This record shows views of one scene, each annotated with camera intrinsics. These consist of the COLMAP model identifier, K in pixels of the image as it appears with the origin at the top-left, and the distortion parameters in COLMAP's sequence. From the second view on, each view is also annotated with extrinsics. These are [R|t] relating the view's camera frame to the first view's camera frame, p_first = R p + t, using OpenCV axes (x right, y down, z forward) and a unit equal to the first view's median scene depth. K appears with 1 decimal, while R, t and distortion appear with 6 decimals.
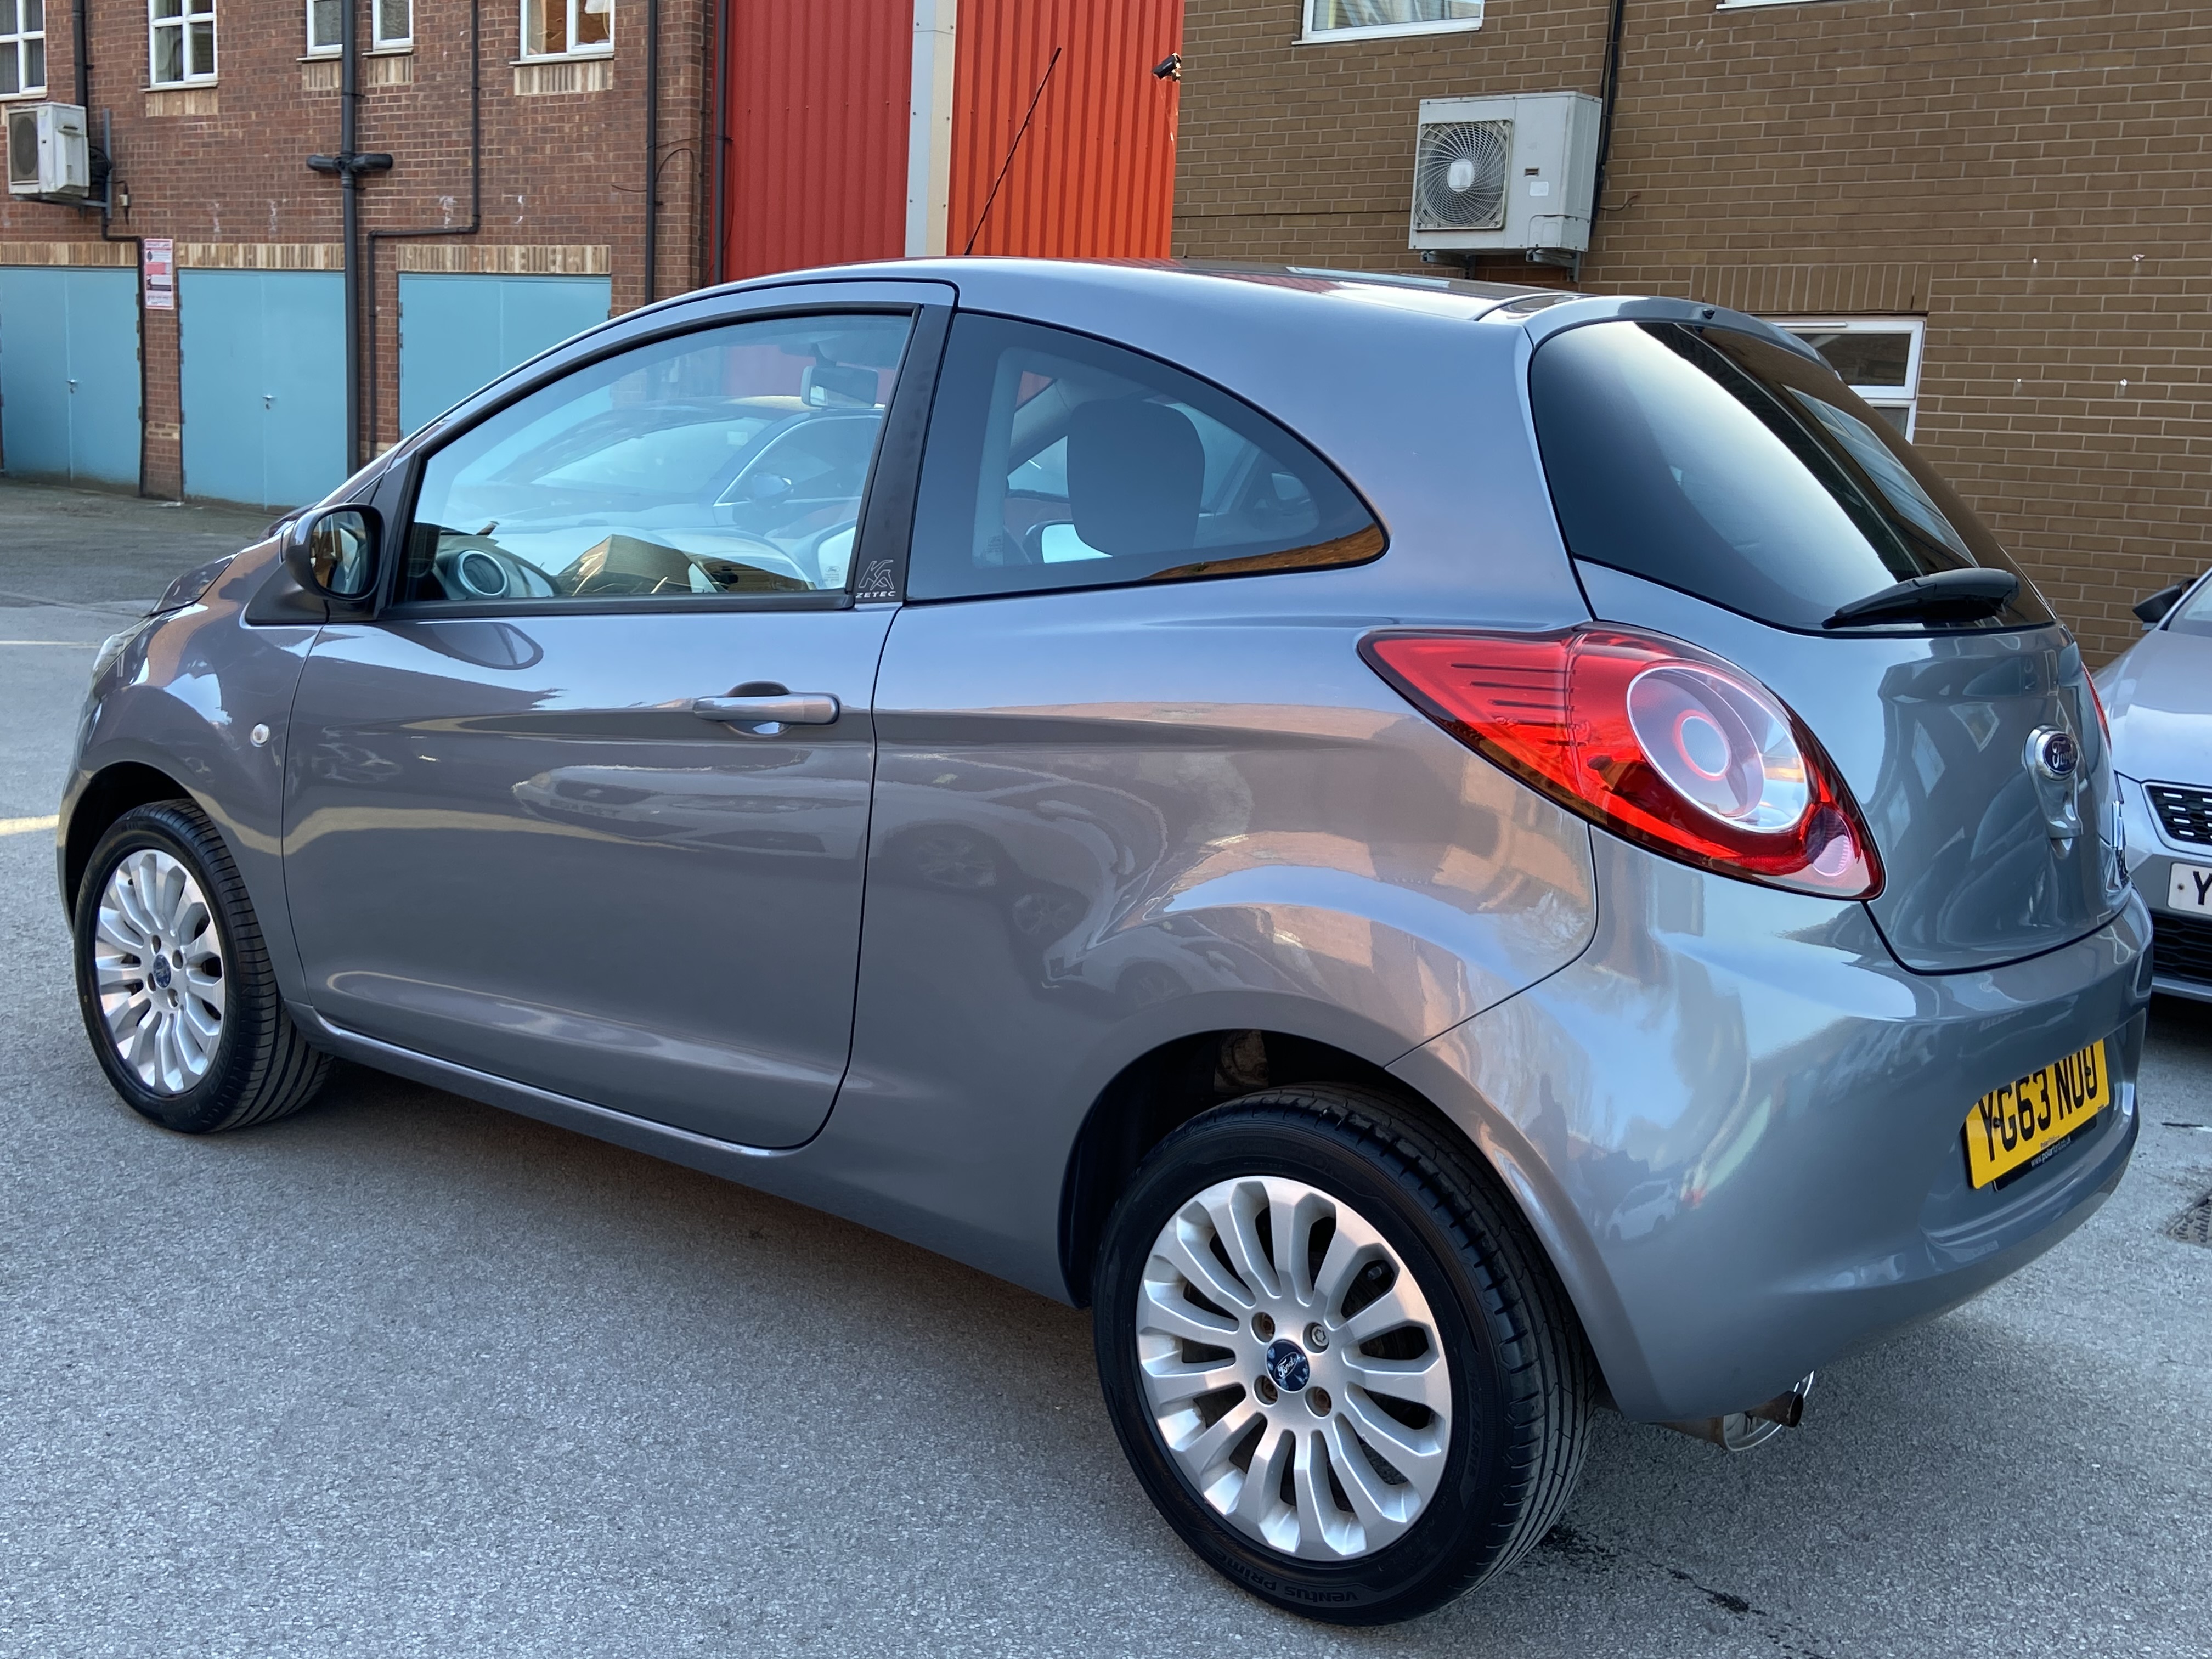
lens RADIAL K [[2252.9, 0, 1106.0], [0, 2252.9, 829.5], [0, 0, 1]] dist [0.131442, -0.163300]
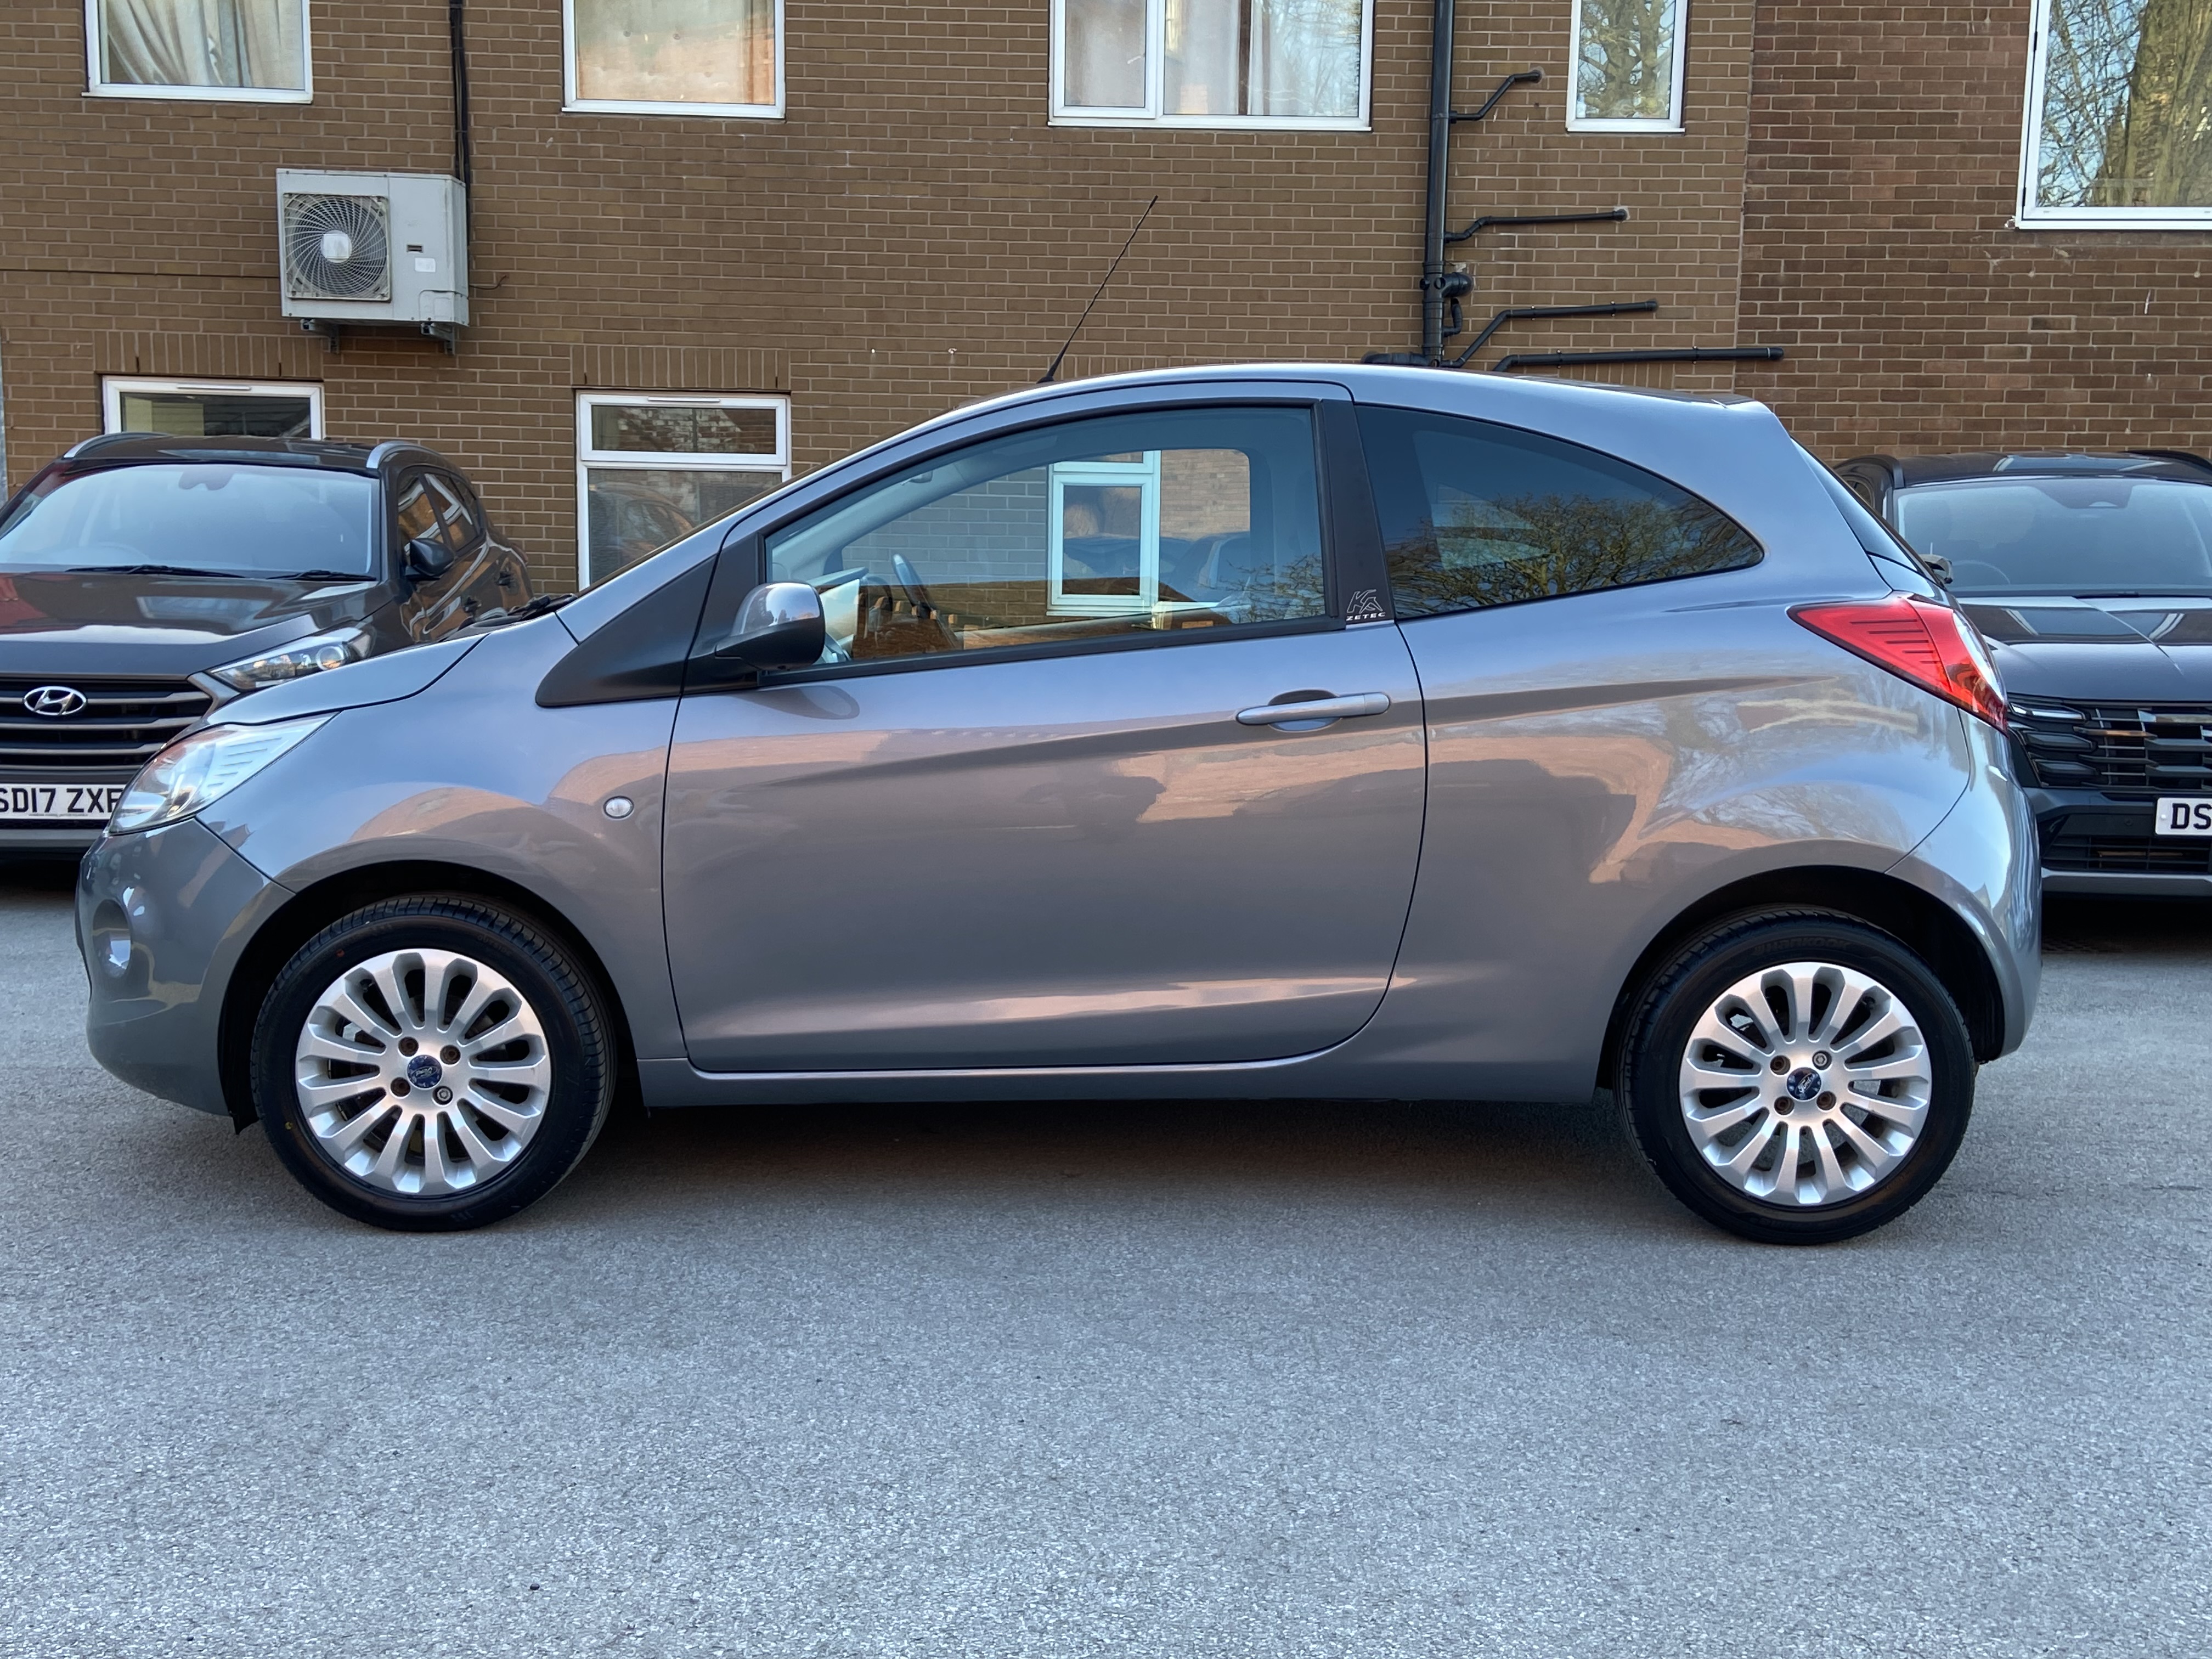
lens RADIAL K [[2252.9, 0, 1106.0], [0, 2252.9, 829.5], [0, 0, 1]] dist [0.131442, -0.163300]
pose [[0.762606, -0.119967, 0.635642, -0.282529], [0.137087, 0.990305, 0.022434, -0.007996], [-0.632171, 0.070030, 0.771658, 0.020598]]
